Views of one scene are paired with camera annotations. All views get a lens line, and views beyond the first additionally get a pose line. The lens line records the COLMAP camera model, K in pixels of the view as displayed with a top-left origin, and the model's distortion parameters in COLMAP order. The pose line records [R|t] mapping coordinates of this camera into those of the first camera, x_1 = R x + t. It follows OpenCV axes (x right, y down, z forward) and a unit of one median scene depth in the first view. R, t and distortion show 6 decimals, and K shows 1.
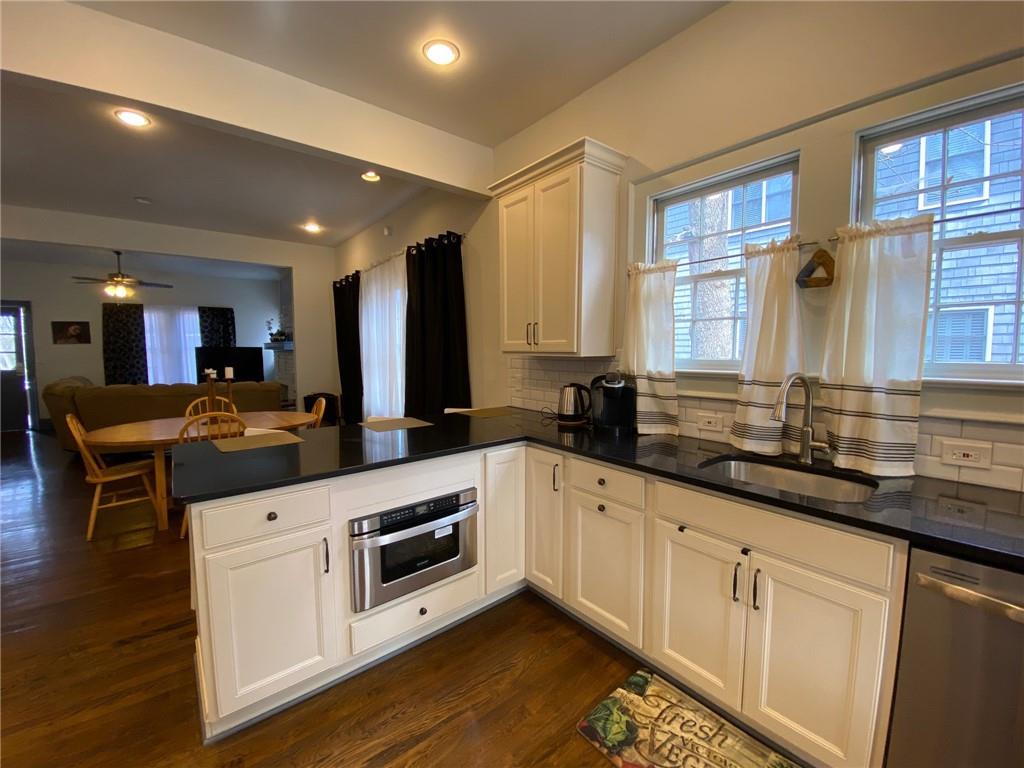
lens RADIAL K [[414.3, 0, 513.2], [0, 414.3, 380.5], [0, 0, 1]] dist [0.030827, -0.027220]
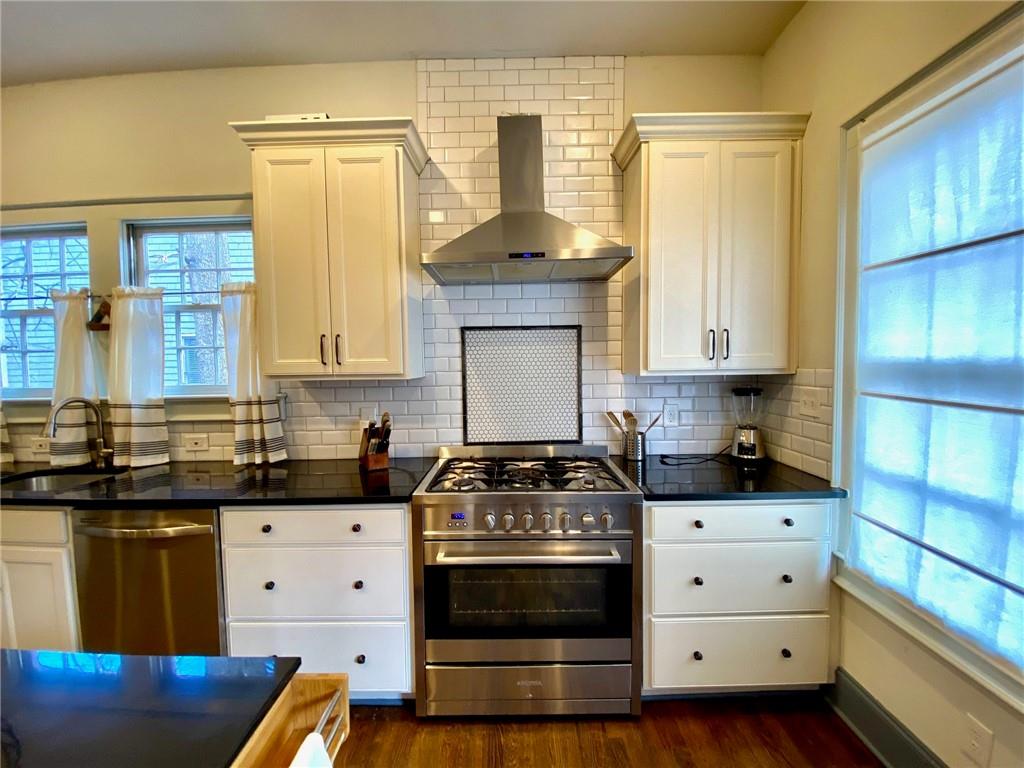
lens RADIAL K [[414.3, 0, 513.2], [0, 414.3, 380.5], [0, 0, 1]] dist [0.030827, -0.027220]
pose [[0.636180, -0.039834, 0.770512, 0.400837], [0.070989, 0.997452, -0.007046, 0.024032], [-0.768268, 0.059181, 0.637387, -0.595810]]
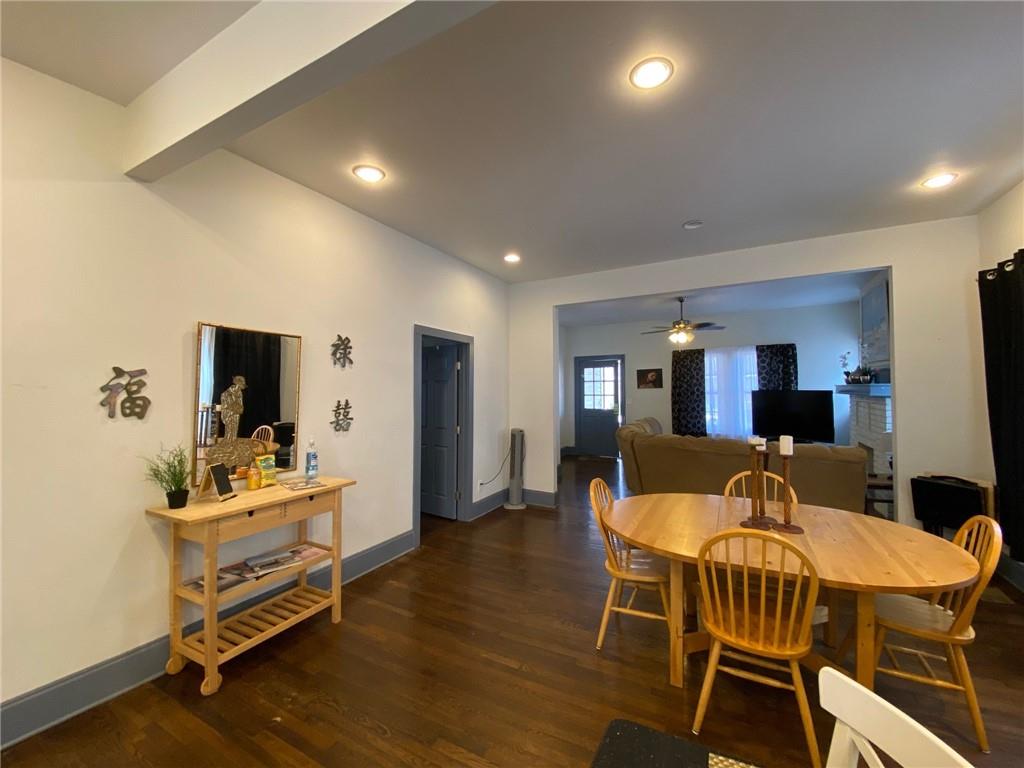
lens RADIAL K [[414.3, 0, 513.2], [0, 414.3, 380.5], [0, 0, 1]] dist [0.030827, -0.027220]
pose [[0.380635, -0.023844, -0.924418, -0.465984], [-0.060554, 0.996879, -0.050647, -0.093749], [0.922741, 0.075255, 0.378003, 0.691357]]
